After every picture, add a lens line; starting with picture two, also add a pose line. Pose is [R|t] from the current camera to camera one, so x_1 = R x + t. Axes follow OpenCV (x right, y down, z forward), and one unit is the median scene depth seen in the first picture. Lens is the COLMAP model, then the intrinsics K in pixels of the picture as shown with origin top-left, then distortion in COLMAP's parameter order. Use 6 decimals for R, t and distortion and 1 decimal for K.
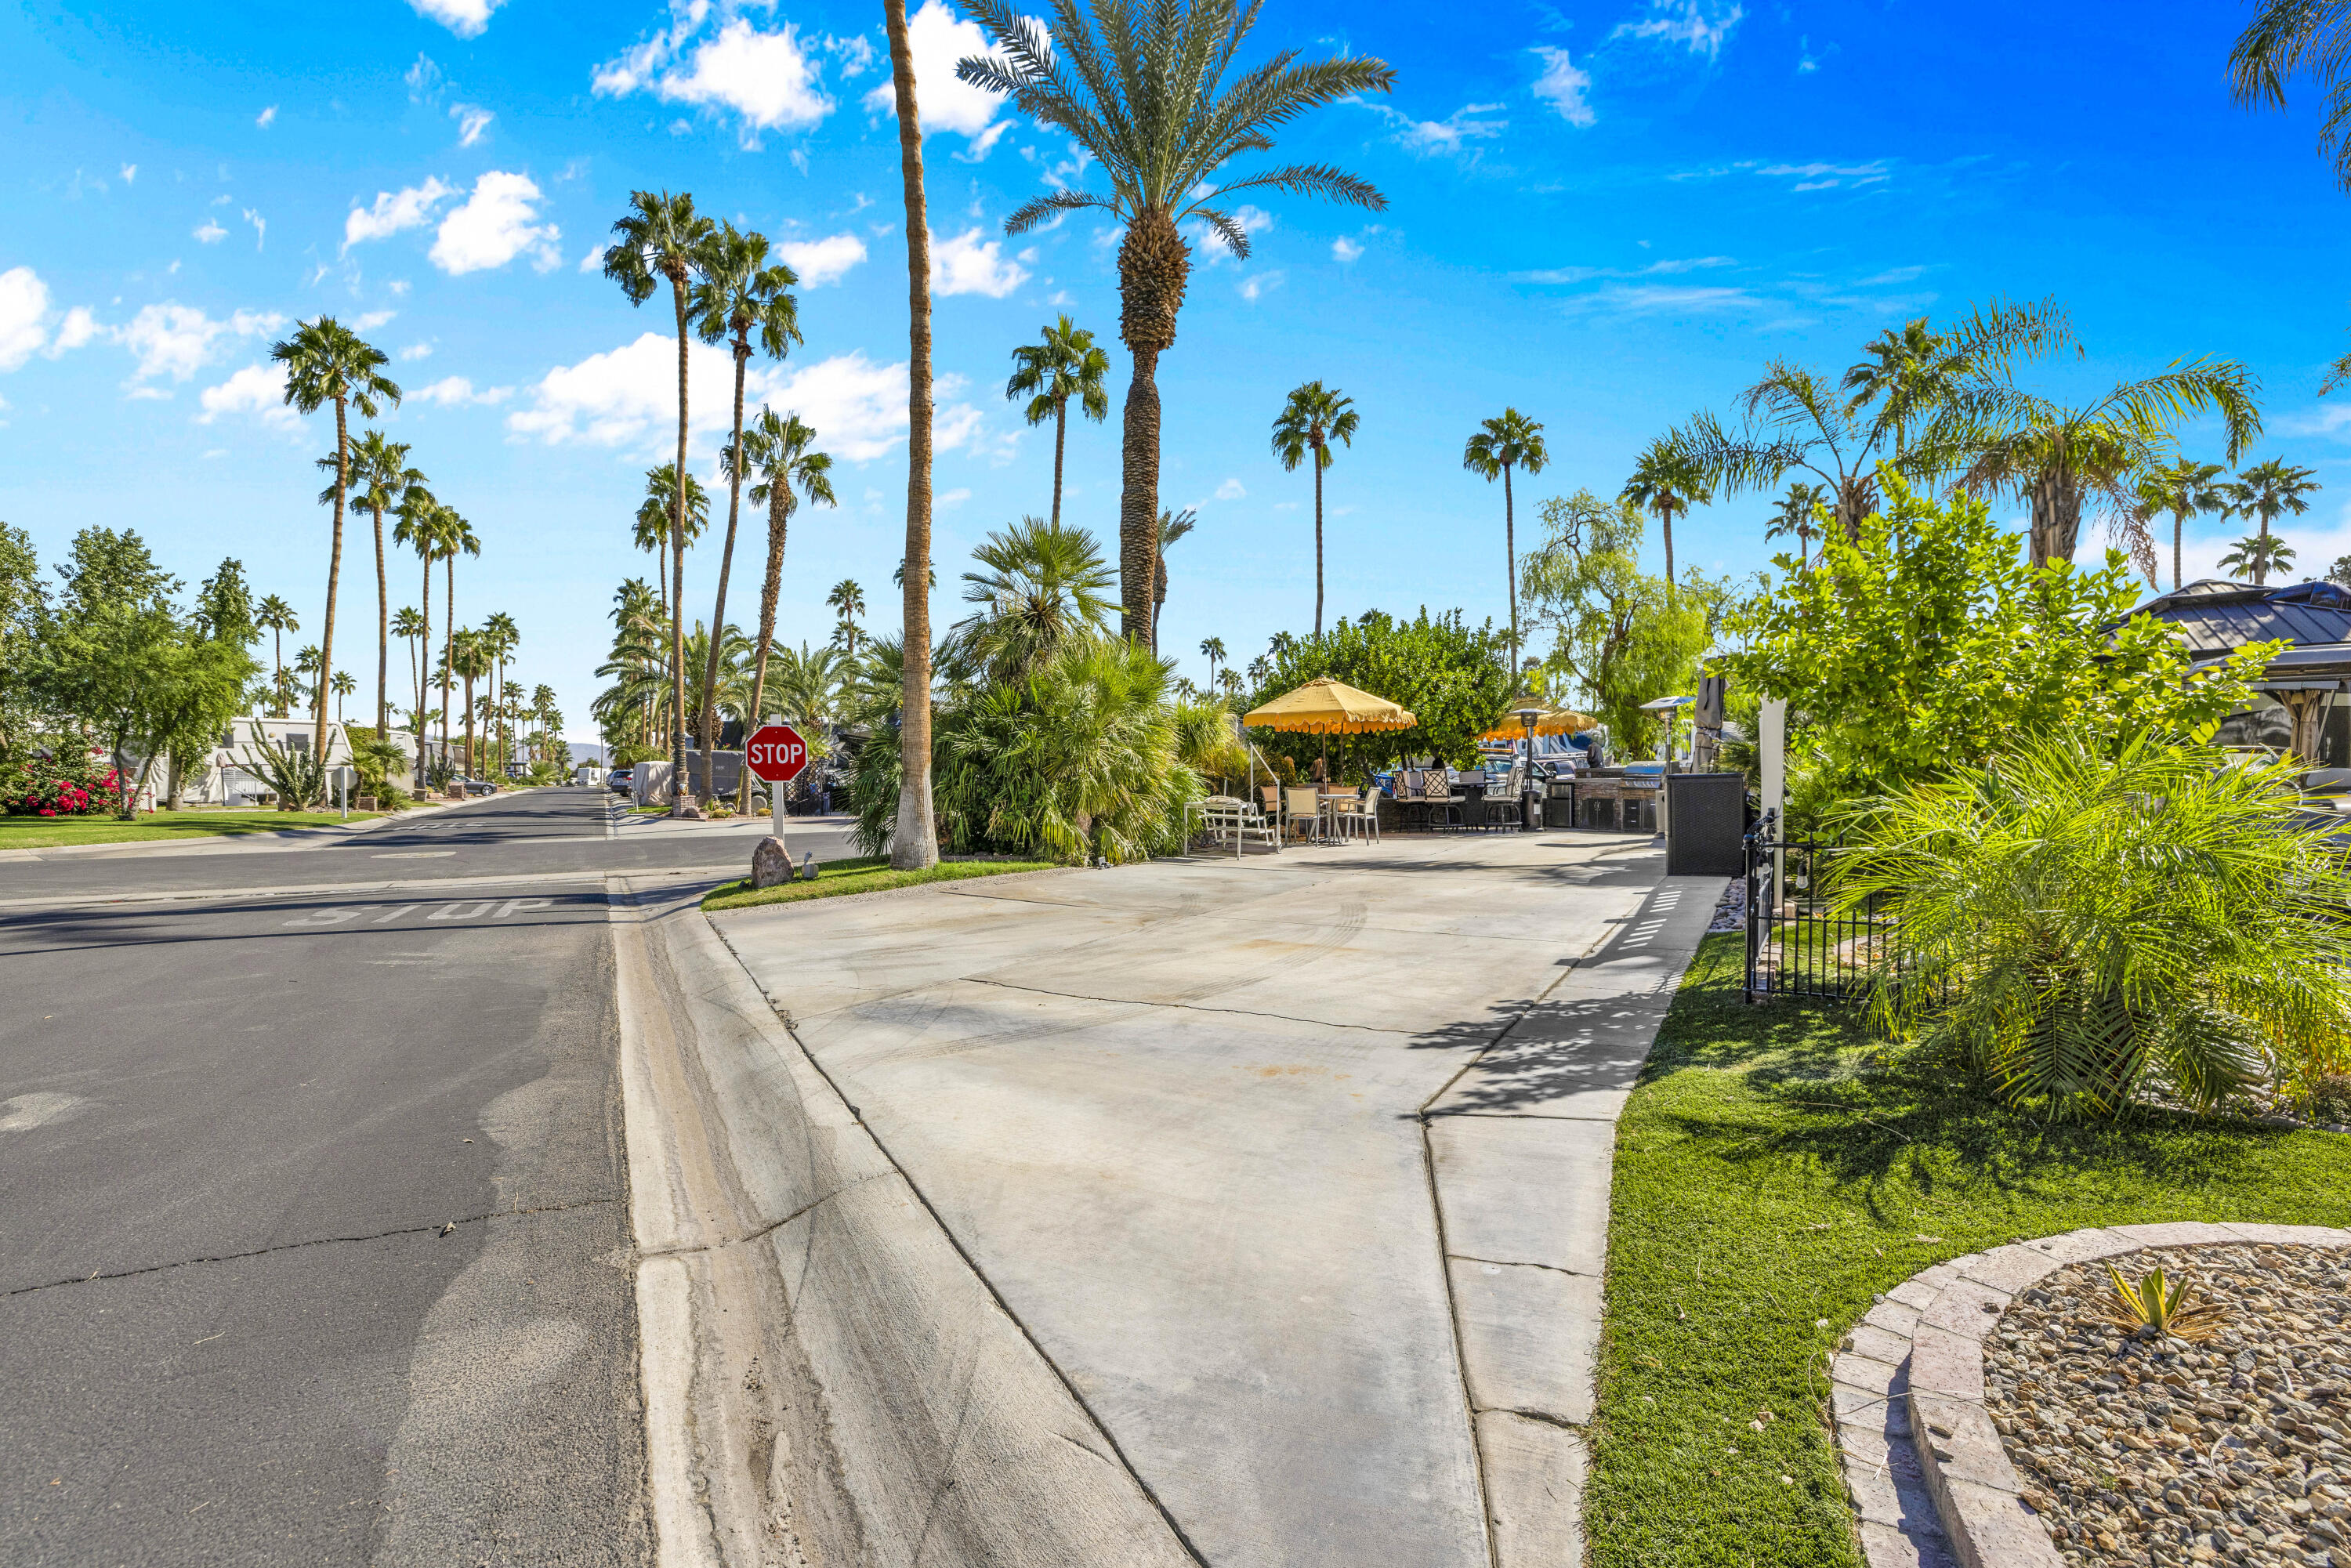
lens RADIAL K [[1049.8, 0, 1172.6], [0, 1049.8, 792.9], [0, 0, 1]] dist [0.000851, 0.000105]
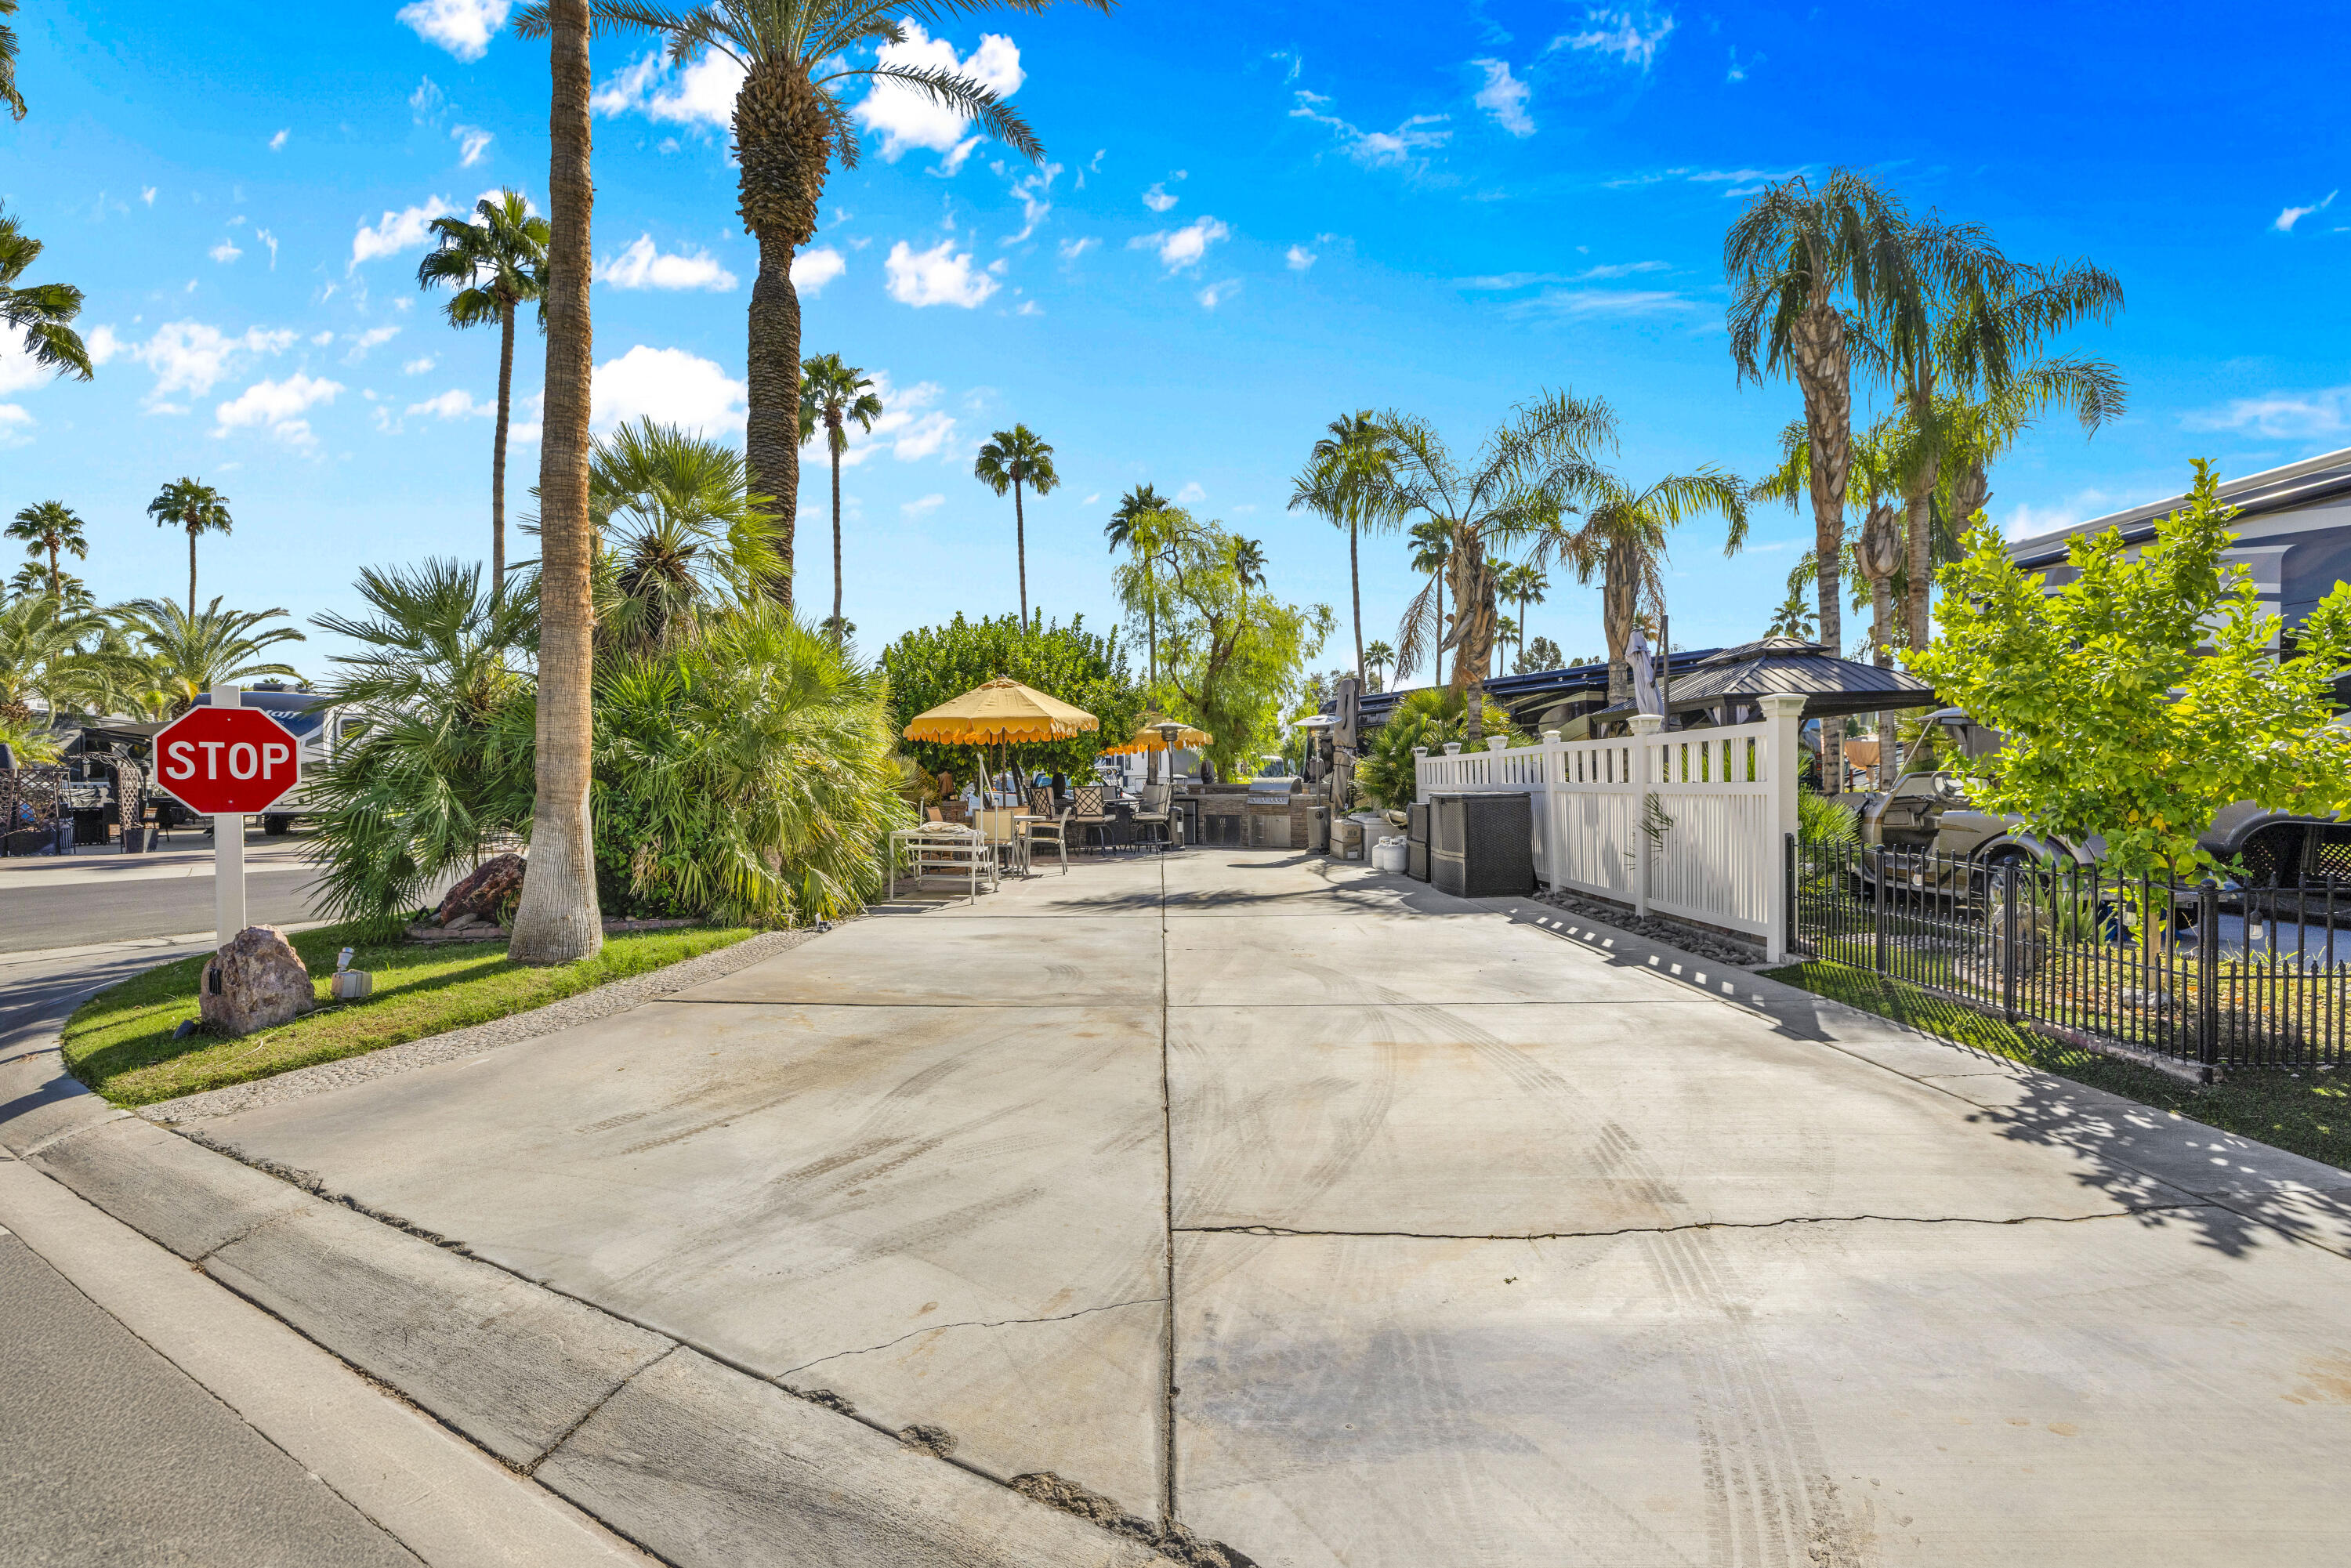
lens RADIAL K [[1032.2, 0, 1189.7], [0, 1032.2, 784.9], [0, 0, 1]] dist [0.001916, 0.000459]
pose [[0.850653, 0.000299, 0.525728, -0.146521], [0.009961, 0.999811, -0.016686, -0.007320], [-0.525634, 0.019431, 0.850489, 0.188490]]
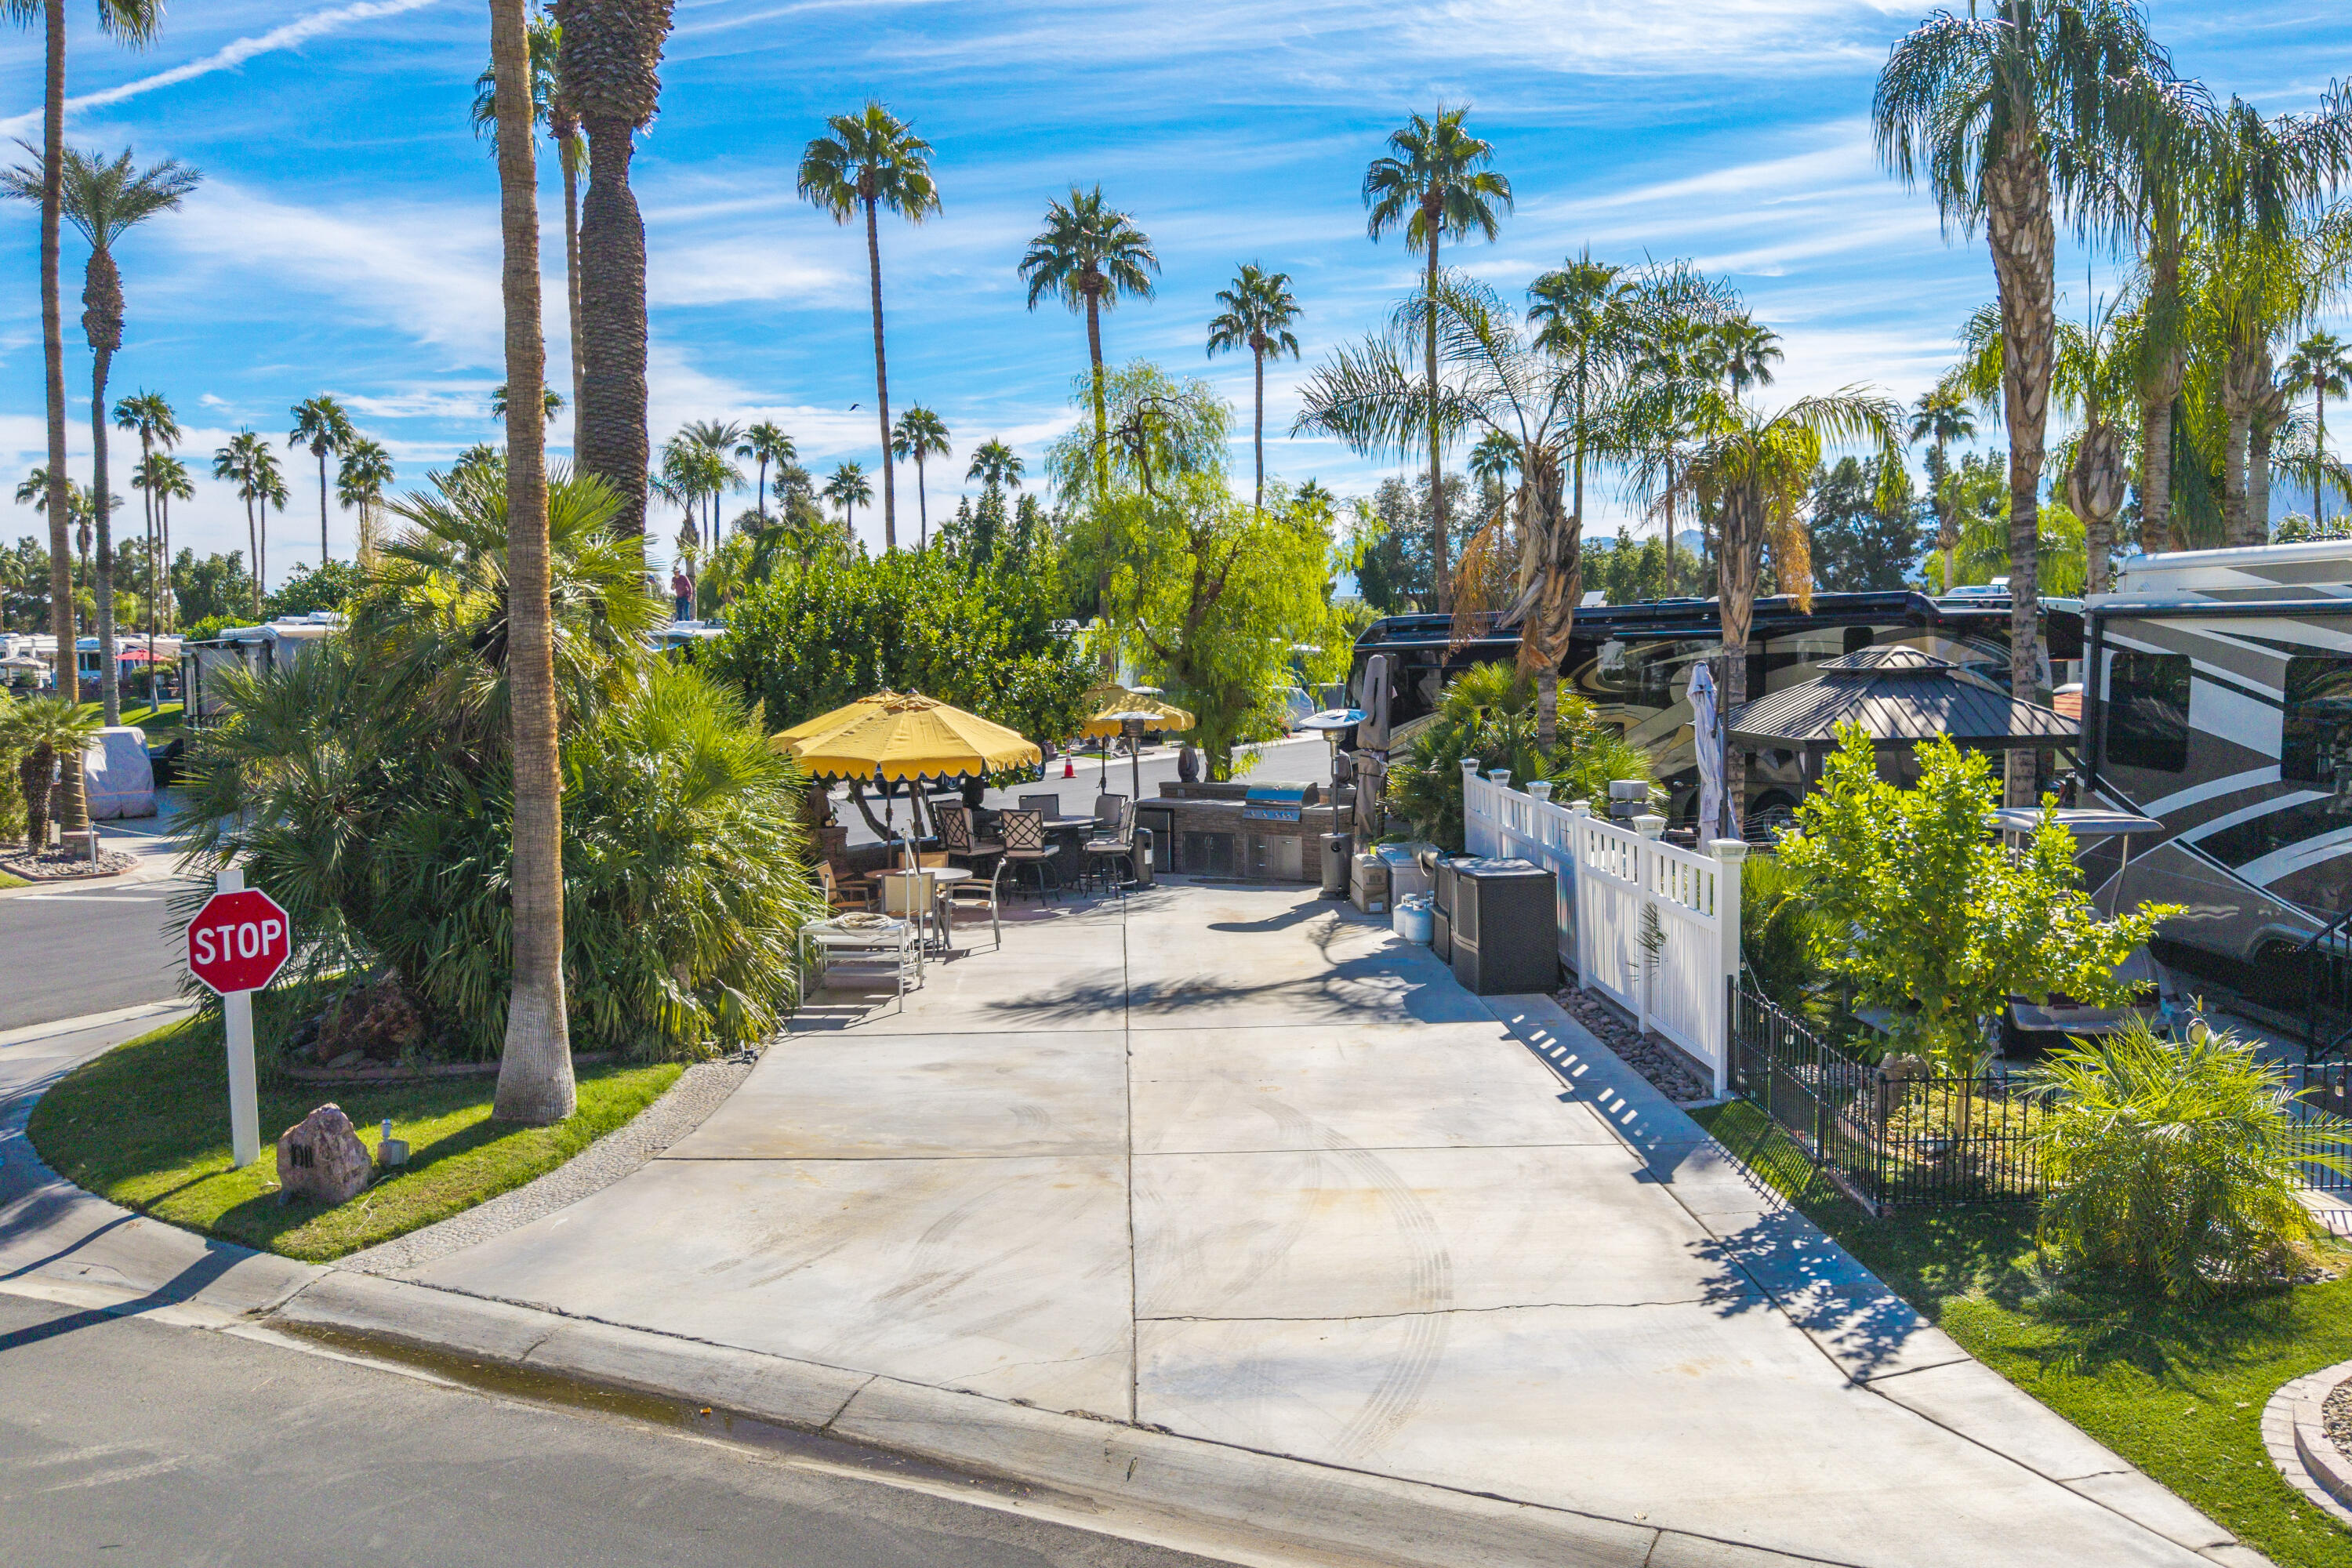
lens RADIAL K [[1913.9, 0, 1291.4], [0, 1913.9, 776.7], [0, 0, 1]] dist [0.101485, -0.196811]
pose [[0.816024, -0.038545, 0.576731, -0.309888], [0.009927, 0.998562, 0.052691, -0.104716], [-0.577932, -0.037272, 0.815233, -0.090284]]
